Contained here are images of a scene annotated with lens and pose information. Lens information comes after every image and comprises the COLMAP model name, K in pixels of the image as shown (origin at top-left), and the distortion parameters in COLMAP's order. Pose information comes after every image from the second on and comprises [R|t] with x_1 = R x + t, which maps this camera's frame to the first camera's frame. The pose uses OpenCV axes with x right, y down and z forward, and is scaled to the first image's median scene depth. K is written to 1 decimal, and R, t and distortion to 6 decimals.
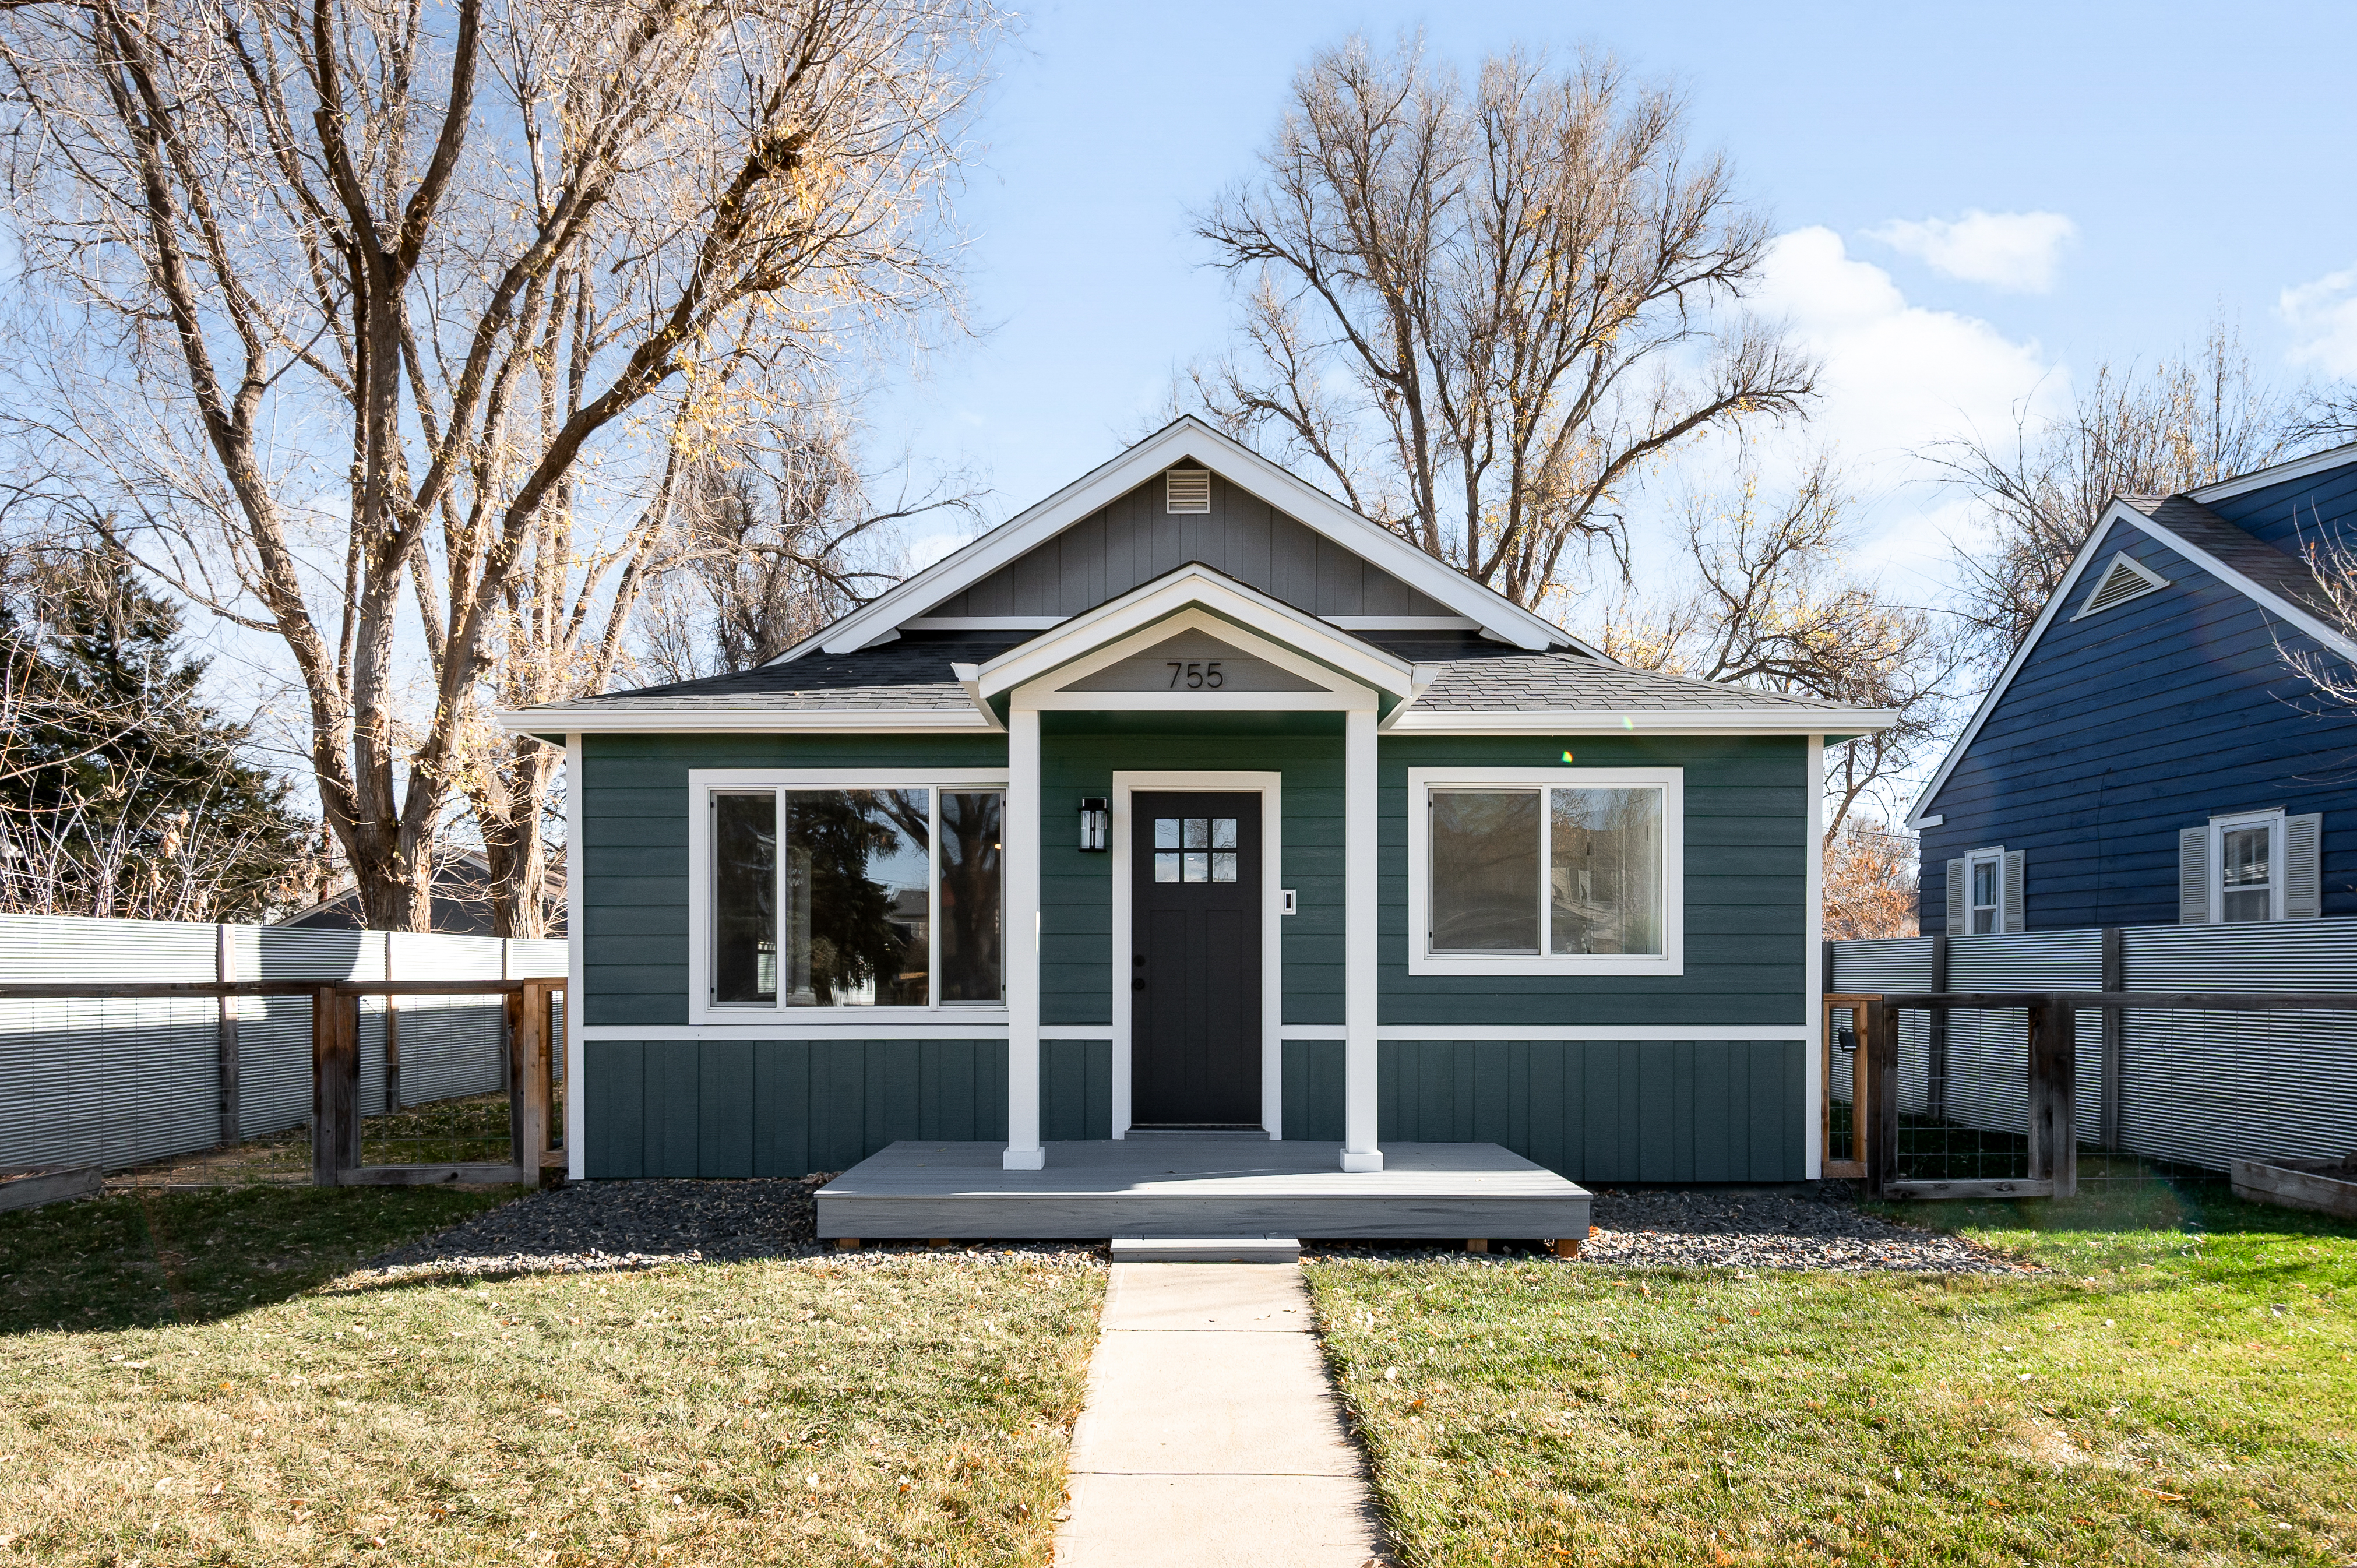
lens RADIAL K [[1023.2, 0, 1178.5], [0, 1023.2, 784.0], [0, 0, 1]] dist [-0.006858, 0.000228]
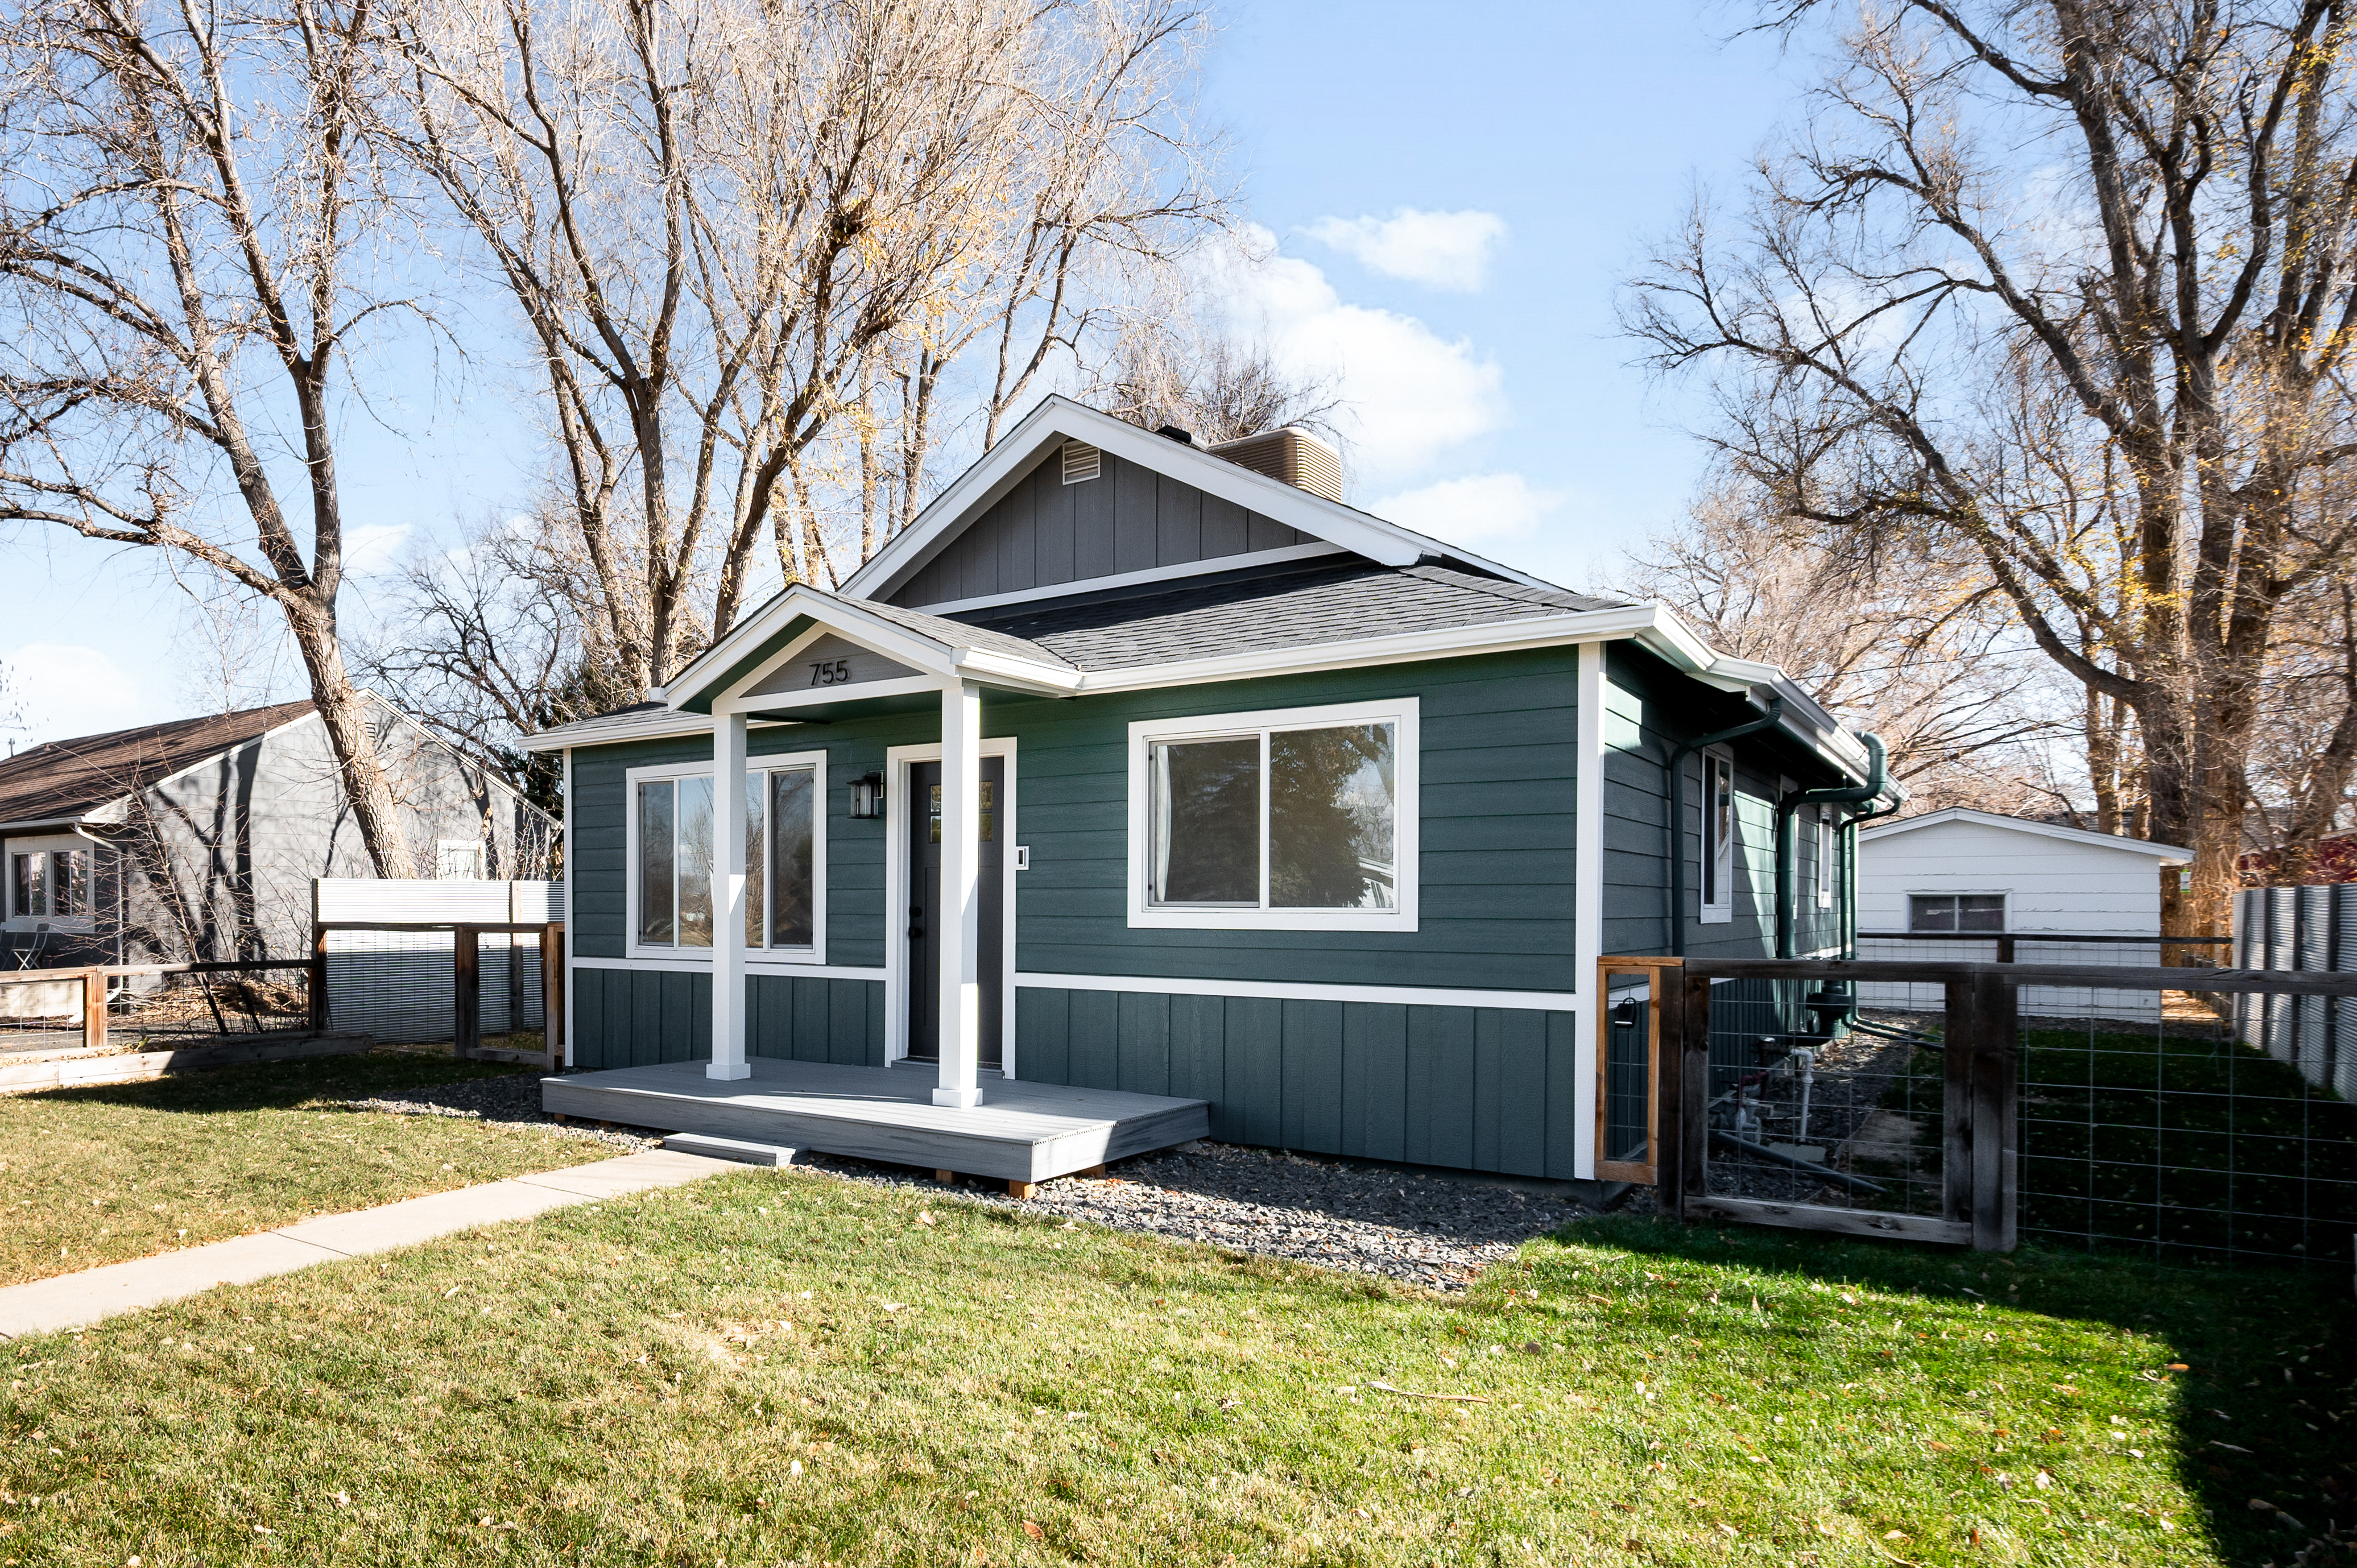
lens RADIAL K [[1118.9, 0, 1177.5], [0, 1118.9, 696.7], [0, 0, 1]] dist [-0.008589, -0.000403]
pose [[0.875368, -0.084943, -0.475936, 0.804678], [0.083362, 0.996219, -0.024478, -0.010615], [0.476216, -0.018248, 0.879139, 0.047903]]
